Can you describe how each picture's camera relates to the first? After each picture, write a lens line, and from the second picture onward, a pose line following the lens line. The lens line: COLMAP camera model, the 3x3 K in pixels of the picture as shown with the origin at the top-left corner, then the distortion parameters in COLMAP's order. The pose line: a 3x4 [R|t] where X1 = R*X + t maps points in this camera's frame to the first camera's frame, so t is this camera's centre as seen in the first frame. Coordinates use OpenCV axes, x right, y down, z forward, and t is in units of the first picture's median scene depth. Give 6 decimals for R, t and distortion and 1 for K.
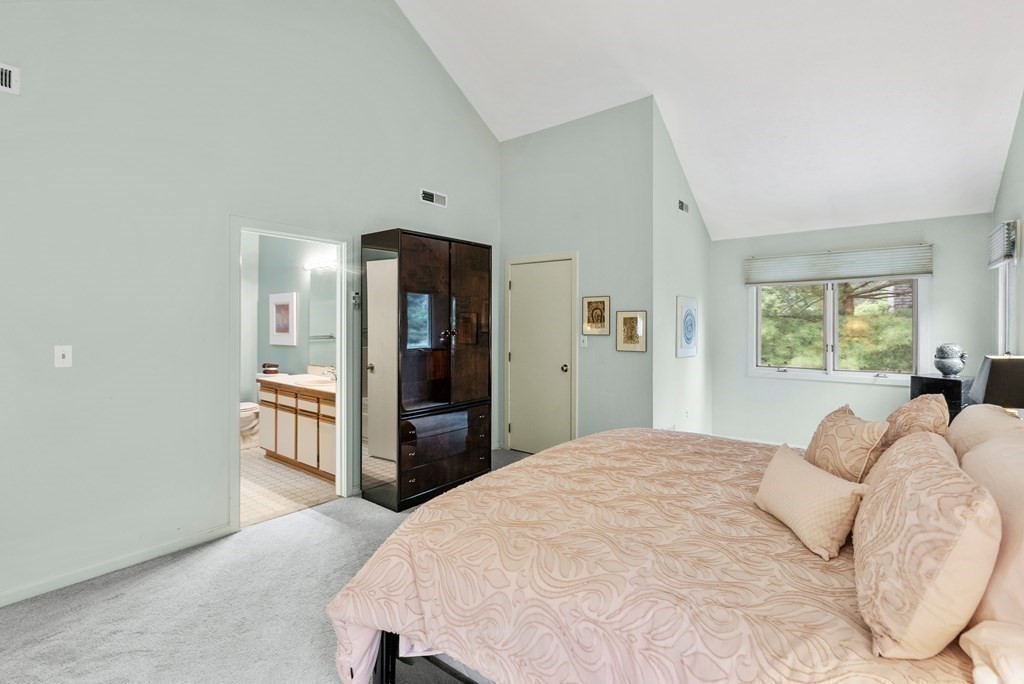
lens RADIAL K [[476.1, 0, 515.9], [0, 476.1, 331.2], [0, 0, 1]] dist [-0.008717, 0.001654]
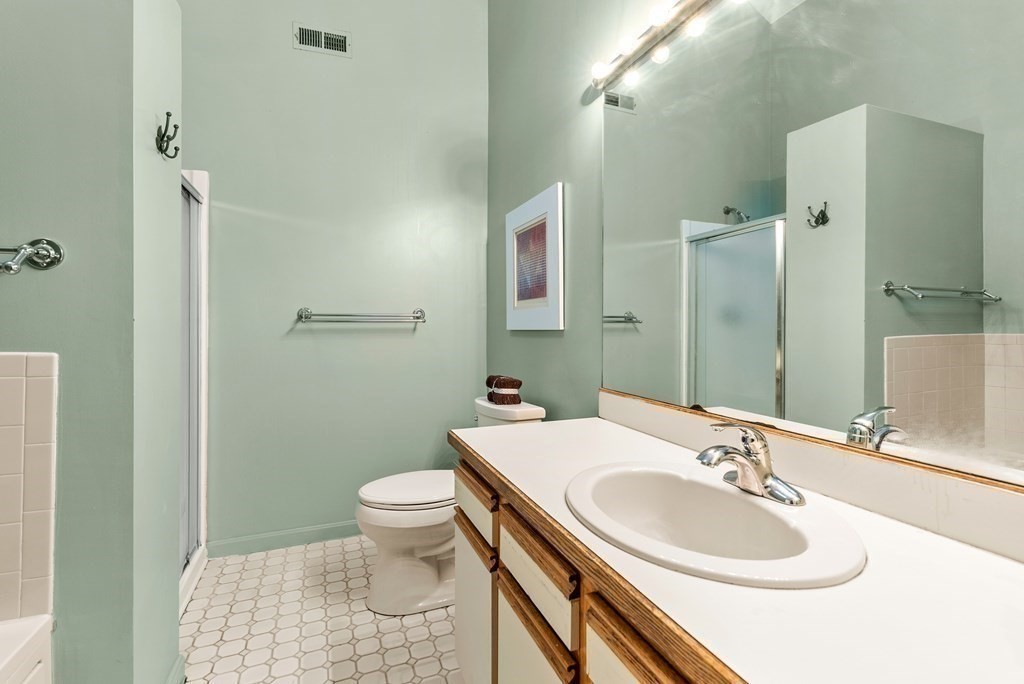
lens RADIAL K [[476.1, 0, 514.4], [0, 476.1, 332.7], [0, 0, 1]] dist [-0.008717, 0.001654]
pose [[0.866054, -0.001589, -0.499948, -0.306457], [0.003842, 0.999987, 0.003476, 0.030125], [0.499936, -0.004931, 0.866048, 0.651246]]
